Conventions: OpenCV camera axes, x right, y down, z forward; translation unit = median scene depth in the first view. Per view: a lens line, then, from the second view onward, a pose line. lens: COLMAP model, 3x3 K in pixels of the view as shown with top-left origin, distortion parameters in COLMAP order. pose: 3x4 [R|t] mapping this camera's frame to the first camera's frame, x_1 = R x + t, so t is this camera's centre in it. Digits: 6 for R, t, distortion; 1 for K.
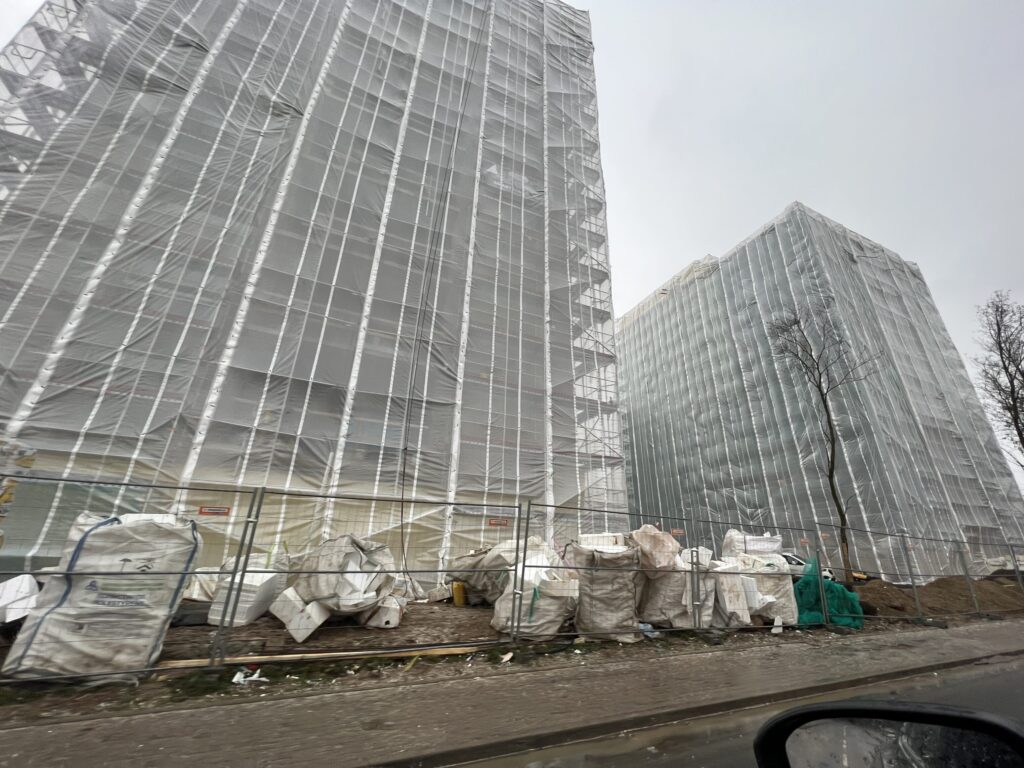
lens RADIAL K [[408.8, 0, 512.0], [0, 408.8, 384.0], [0, 0, 1]] dist [0.000636, -0.000093]
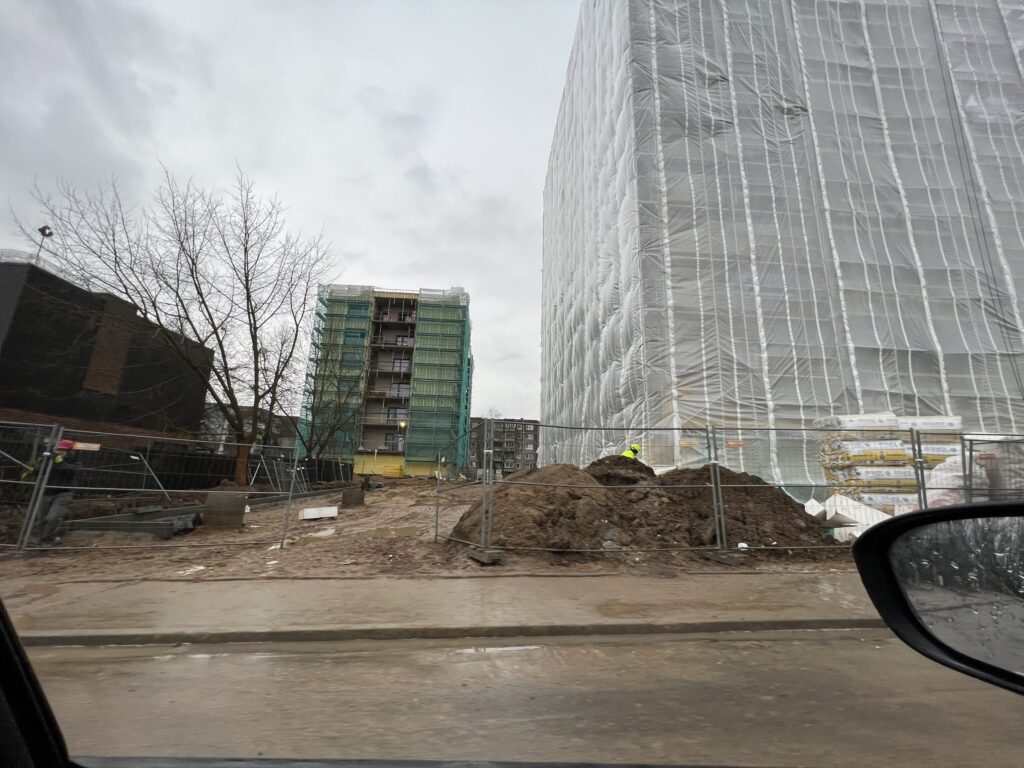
lens RADIAL K [[408.8, 0, 512.0], [0, 408.8, 384.0], [0, 0, 1]] dist [0.000636, -0.000093]
pose [[0.935772, -0.083273, -0.342632, -1.029206], [0.139279, 0.979988, 0.142212, -0.213400], [0.323933, -0.180799, 0.928644, -0.476199]]
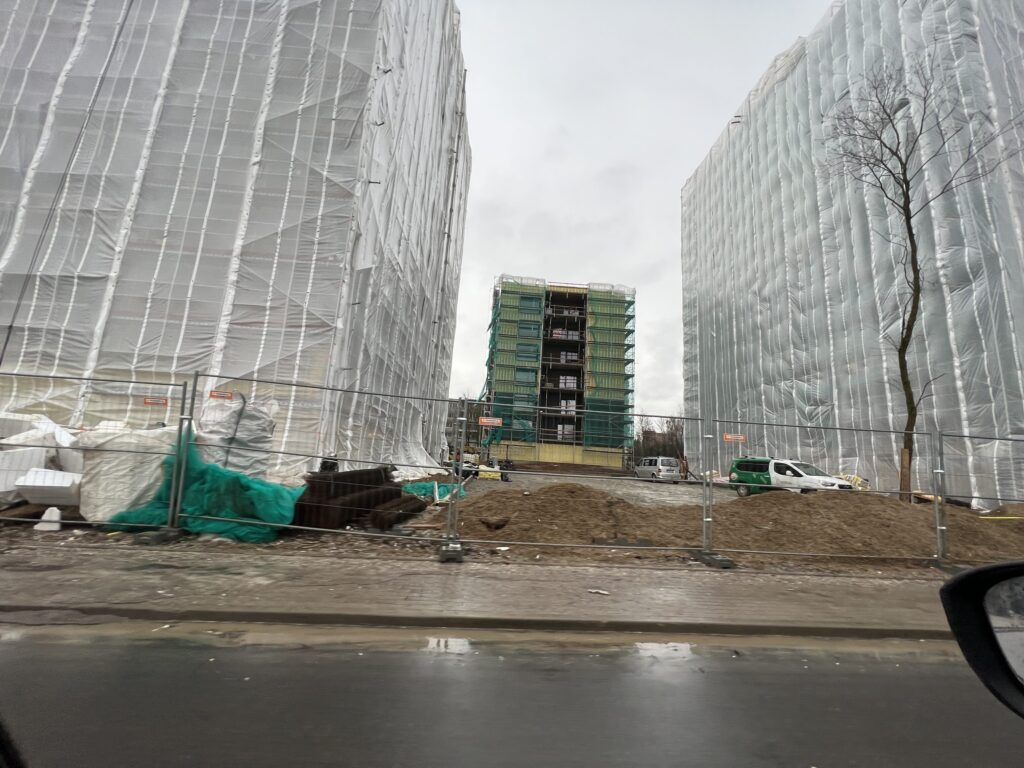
lens RADIAL K [[408.8, 0, 512.0], [0, 408.8, 384.0], [0, 0, 1]] dist [0.000636, -0.000093]
pose [[0.928959, -0.037828, -0.368245, 0.963765], [0.111191, 0.977344, 0.180100, 0.207297], [0.353090, -0.208251, 0.912118, 0.430840]]
